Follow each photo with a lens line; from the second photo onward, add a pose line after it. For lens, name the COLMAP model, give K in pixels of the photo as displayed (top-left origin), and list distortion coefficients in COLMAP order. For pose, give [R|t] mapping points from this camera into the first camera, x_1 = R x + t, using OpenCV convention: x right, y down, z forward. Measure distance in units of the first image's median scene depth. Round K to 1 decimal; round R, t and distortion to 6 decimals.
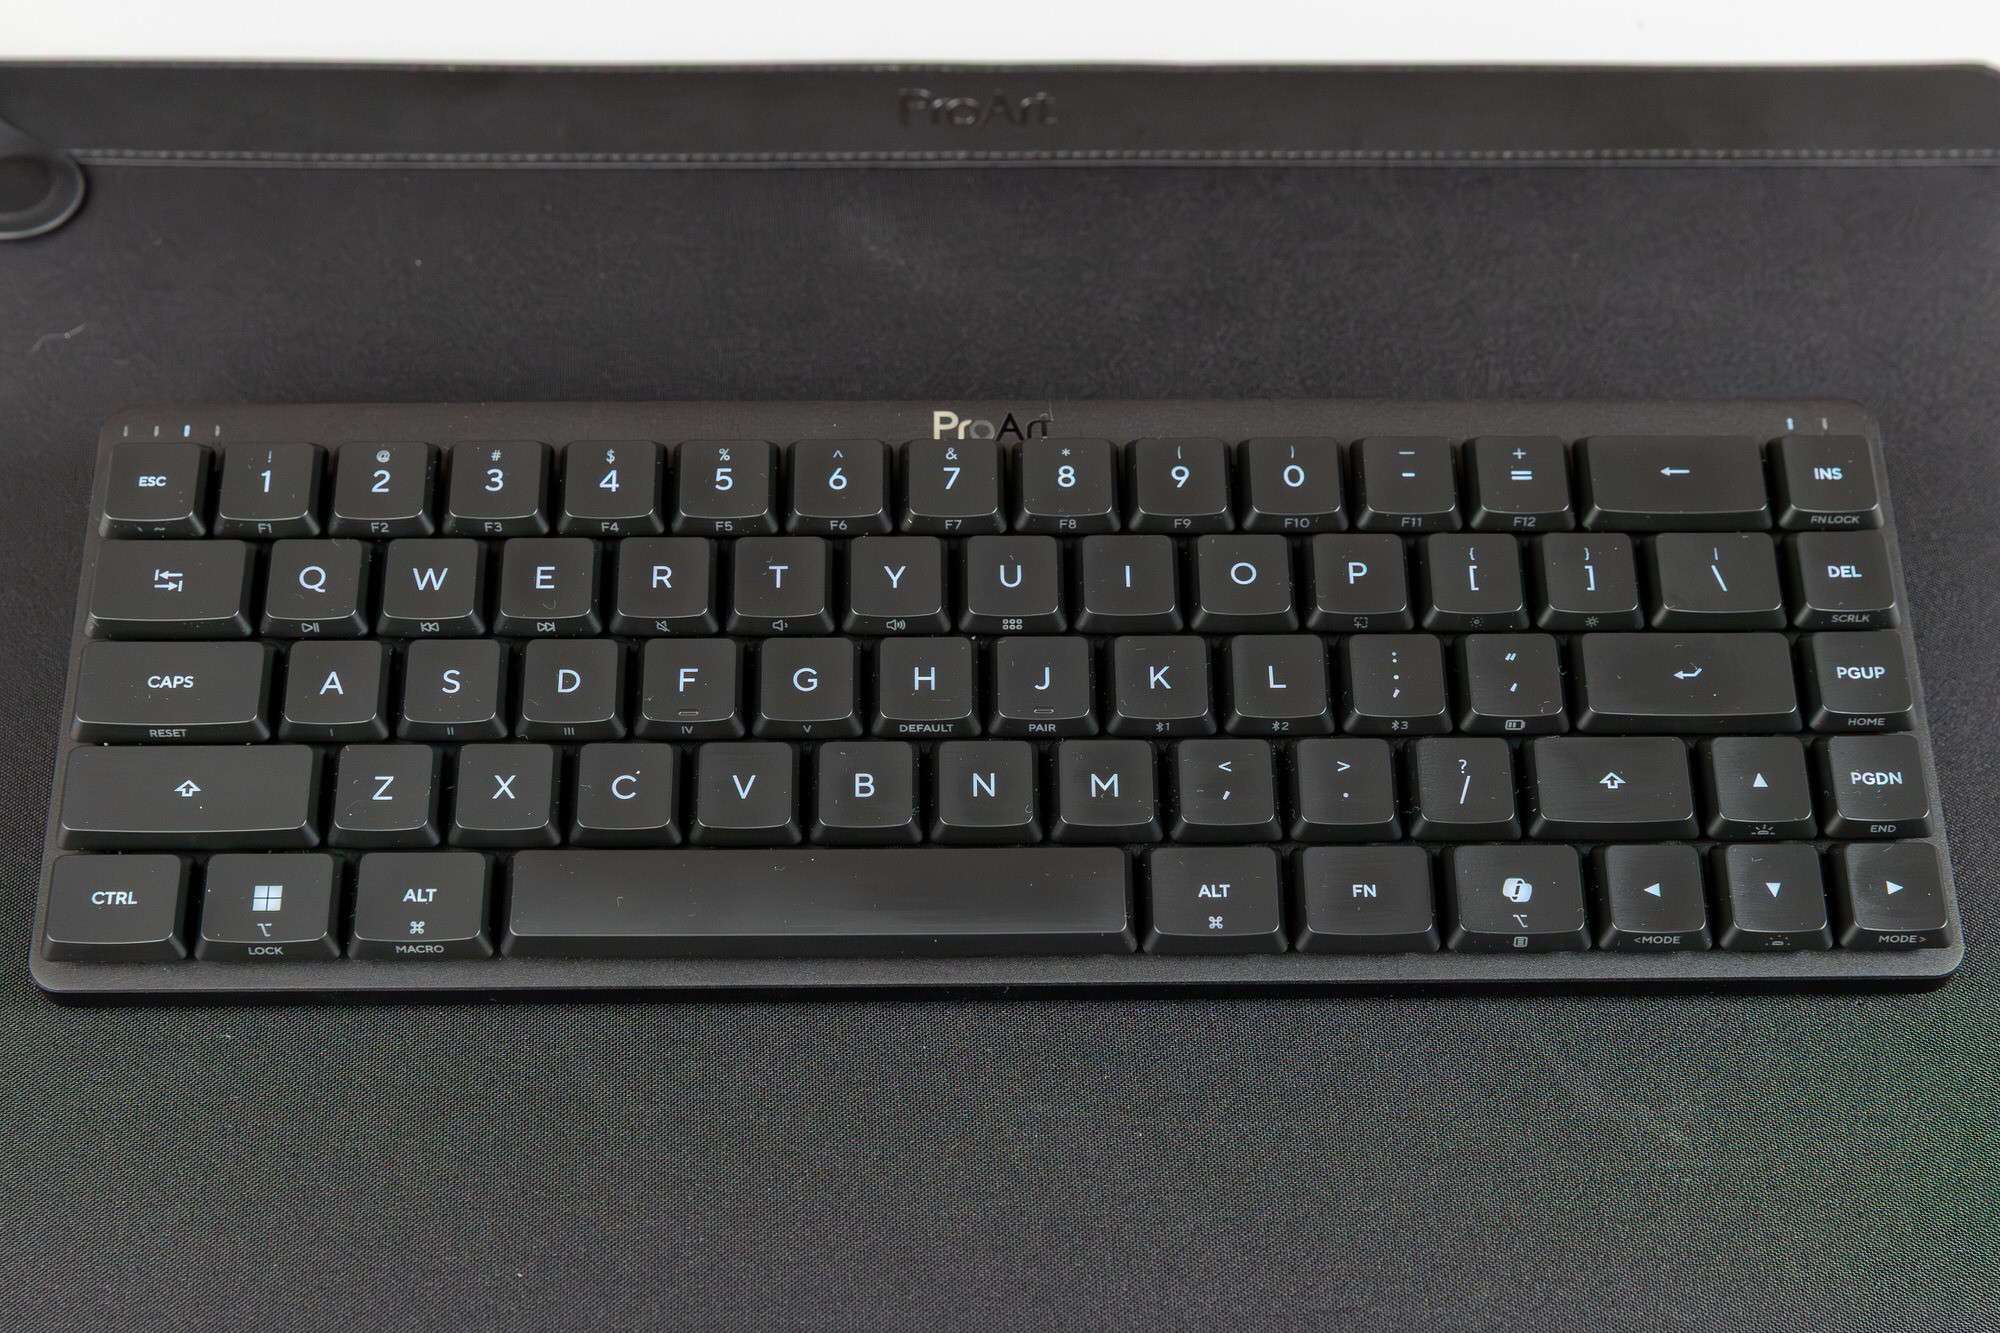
lens RADIAL K [[3599.5, 0, 1028.0], [0, 3599.5, 636.1], [0, 0, 1]] dist [-0.044638, 0.000000]
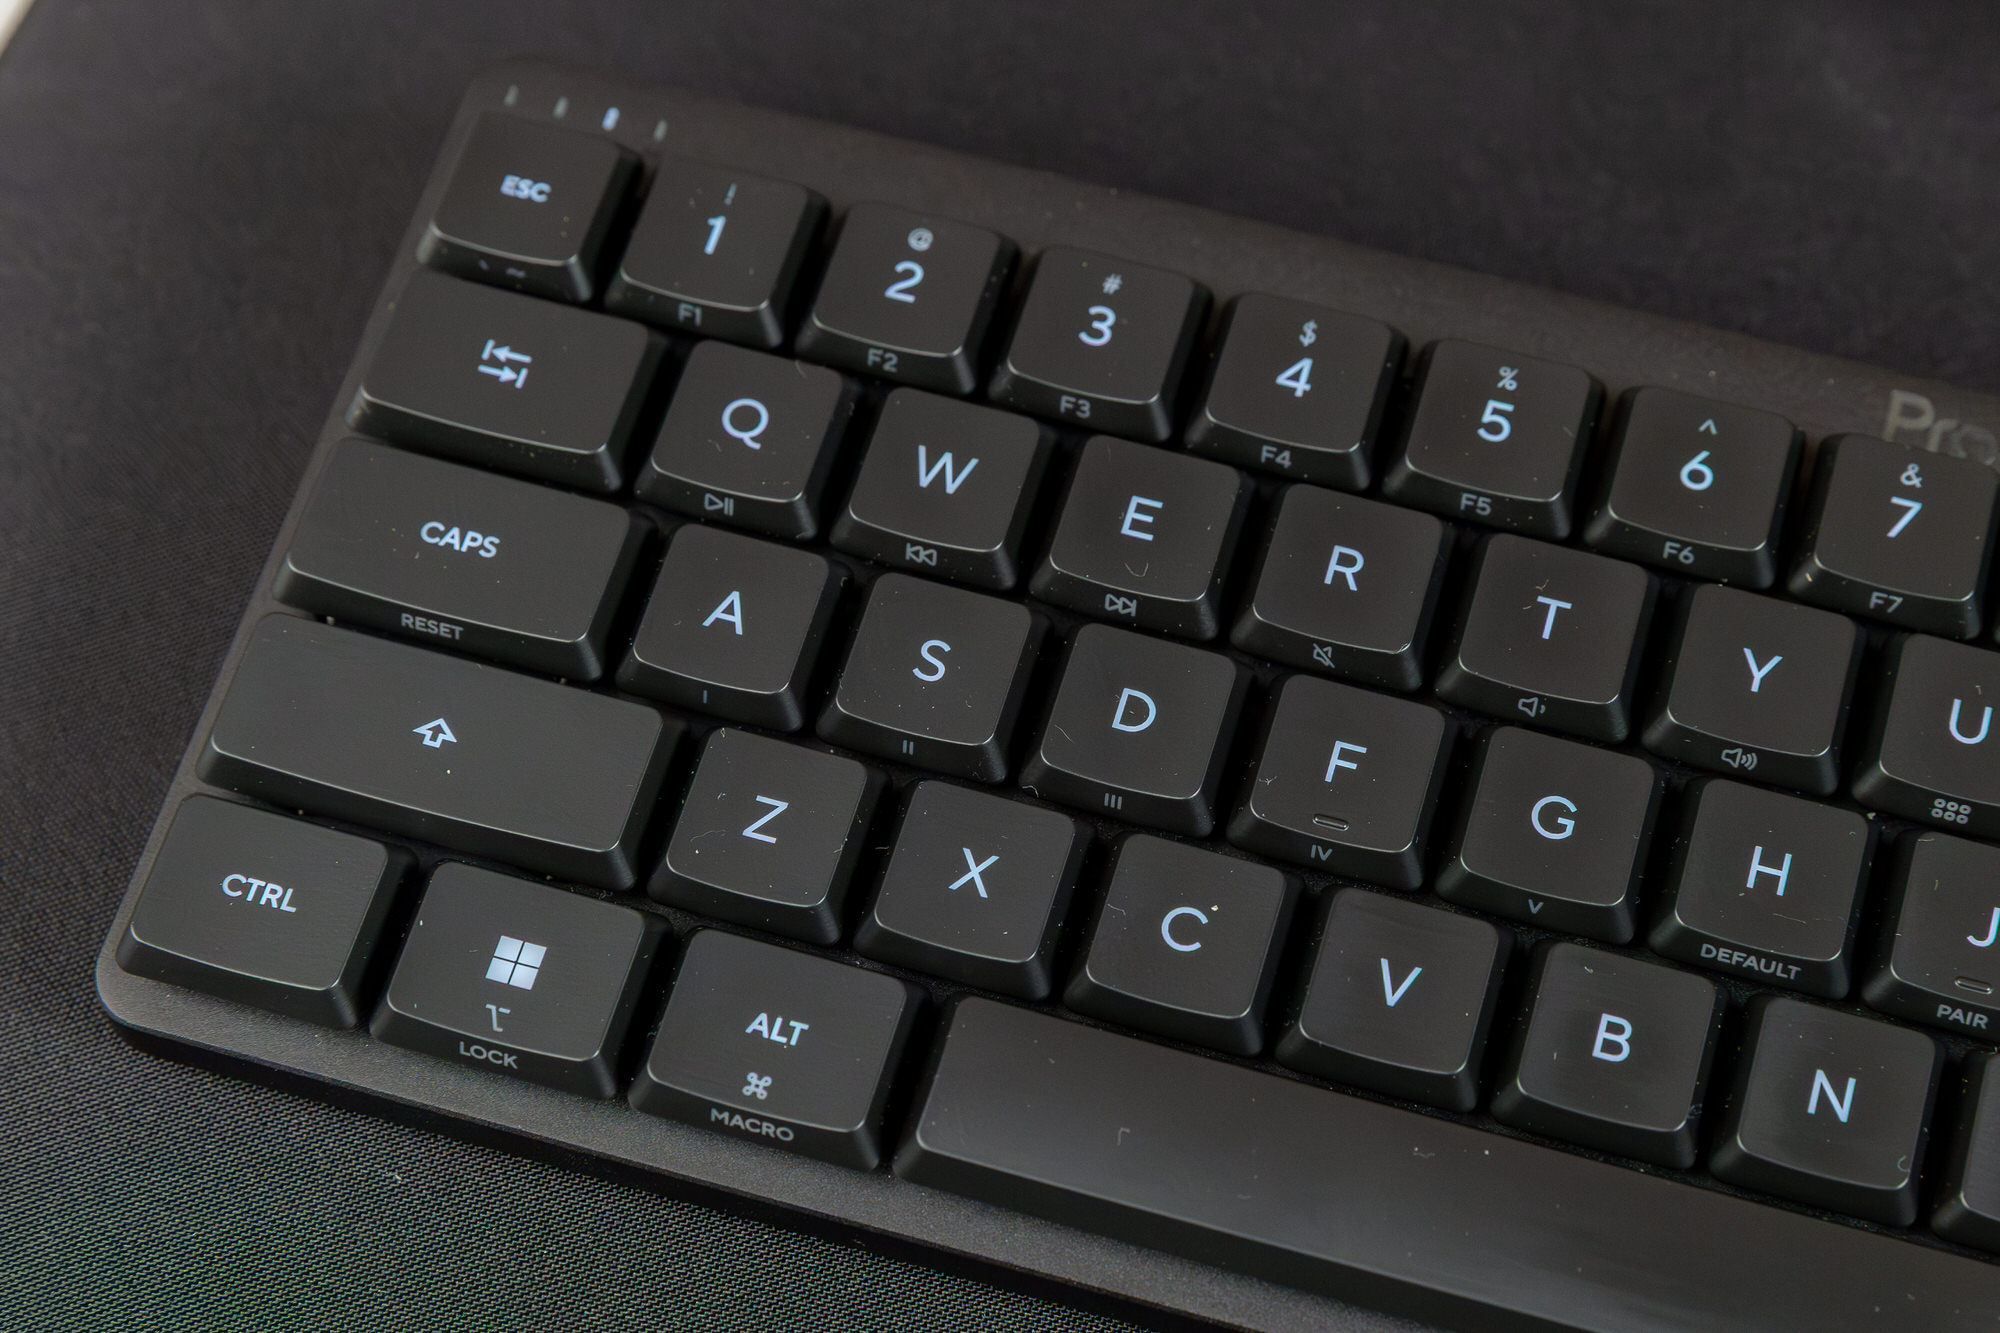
lens RADIAL K [[4220.4, 0, 1002.1], [0, 4220.4, 663.8], [0, 0, 1]] dist [-0.054383, 0.000000]
pose [[0.954578, 0.246334, -0.167633, -0.040245], [-0.241709, 0.969172, 0.047784, -0.020653], [0.174236, -0.005095, 0.984691, 0.357256]]
